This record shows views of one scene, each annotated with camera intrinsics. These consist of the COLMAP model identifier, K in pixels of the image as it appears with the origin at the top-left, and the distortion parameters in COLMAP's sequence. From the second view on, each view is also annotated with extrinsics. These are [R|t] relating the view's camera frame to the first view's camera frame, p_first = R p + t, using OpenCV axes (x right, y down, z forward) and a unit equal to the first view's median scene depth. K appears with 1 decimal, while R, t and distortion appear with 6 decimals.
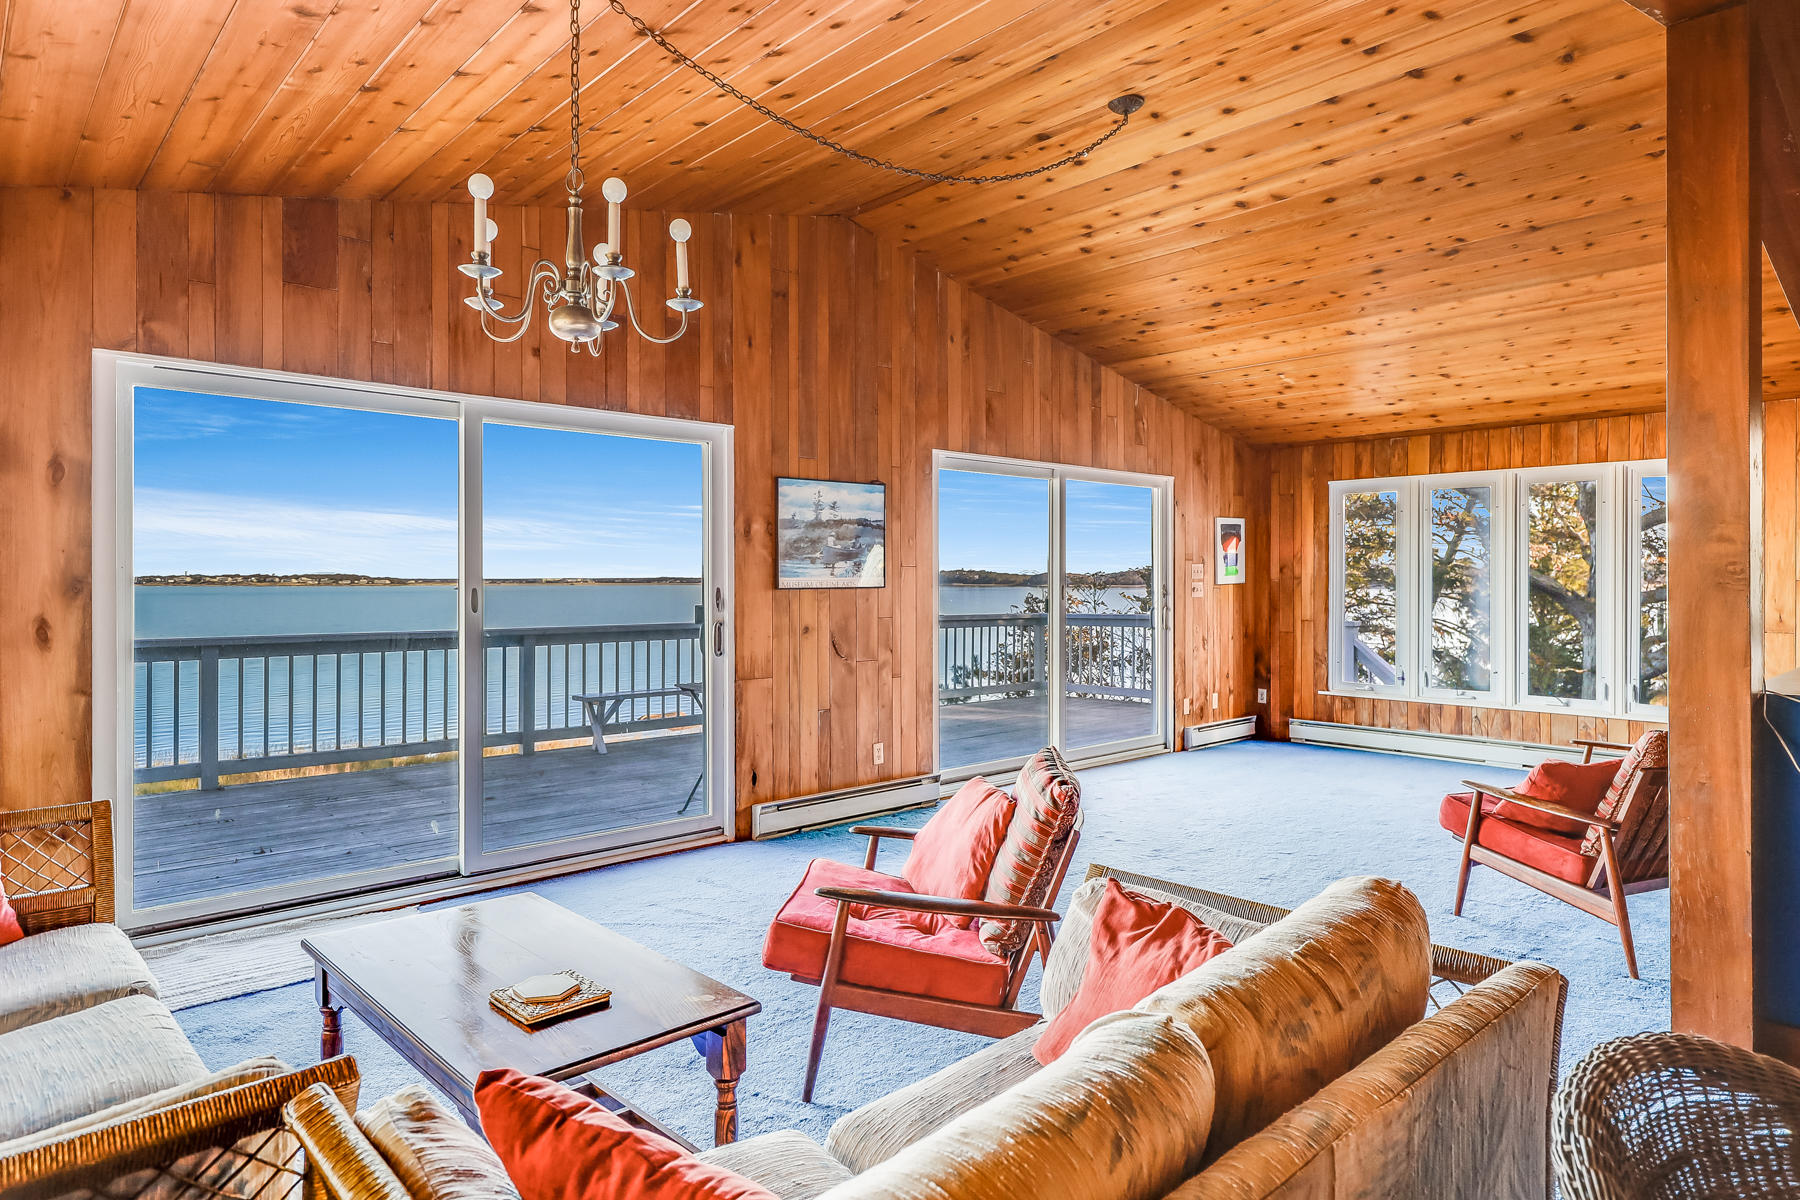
lens RADIAL K [[1047.4, 0, 911.5], [0, 1047.4, 589.2], [0, 0, 1]] dist [0.013523, -0.002717]
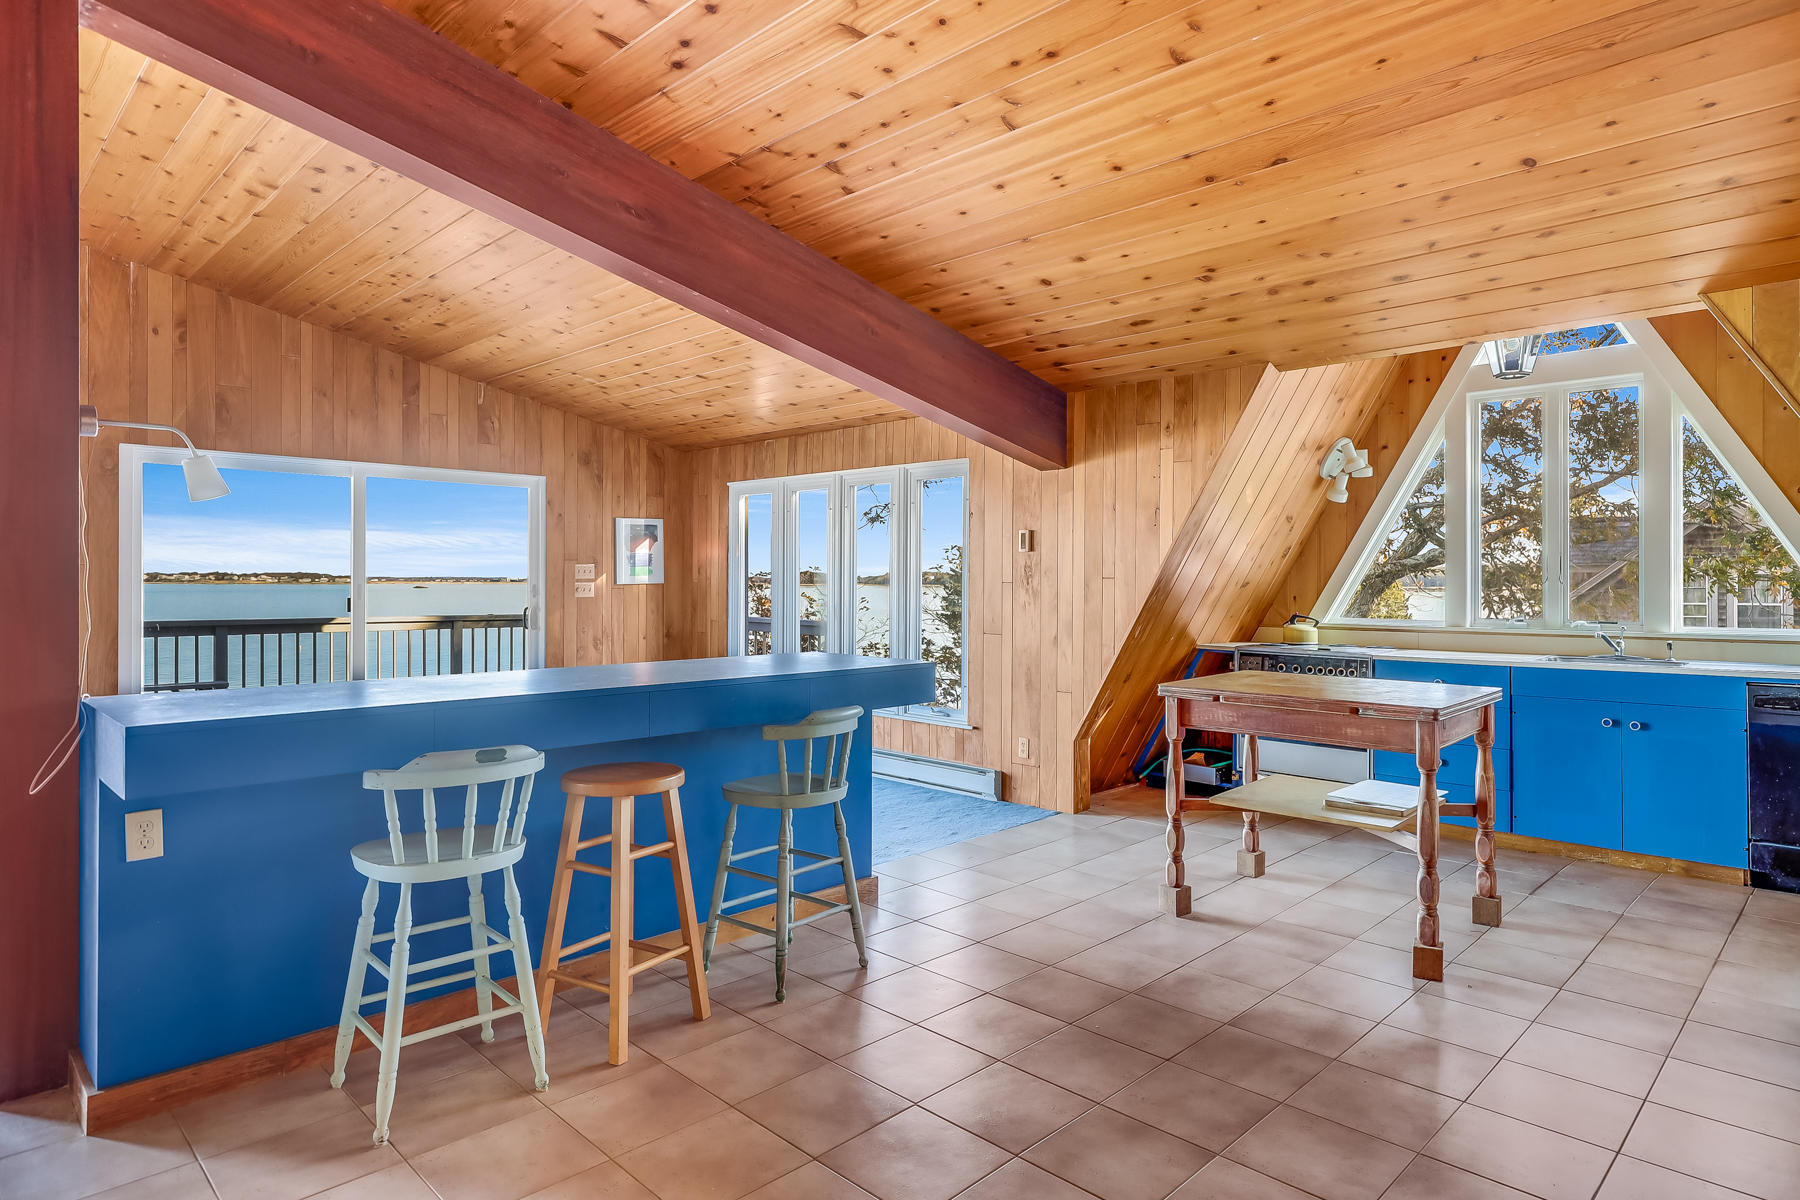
lens RADIAL K [[1019.3, 0, 917.5], [0, 1019.3, 583.5], [0, 0, 1]] dist [0.010203, 0.001342]
pose [[0.999245, 0.003934, 0.038660, 0.707436], [-0.003715, 0.999977, -0.005749, -0.001525], [-0.038682, 0.005601, 0.999236, 0.021265]]
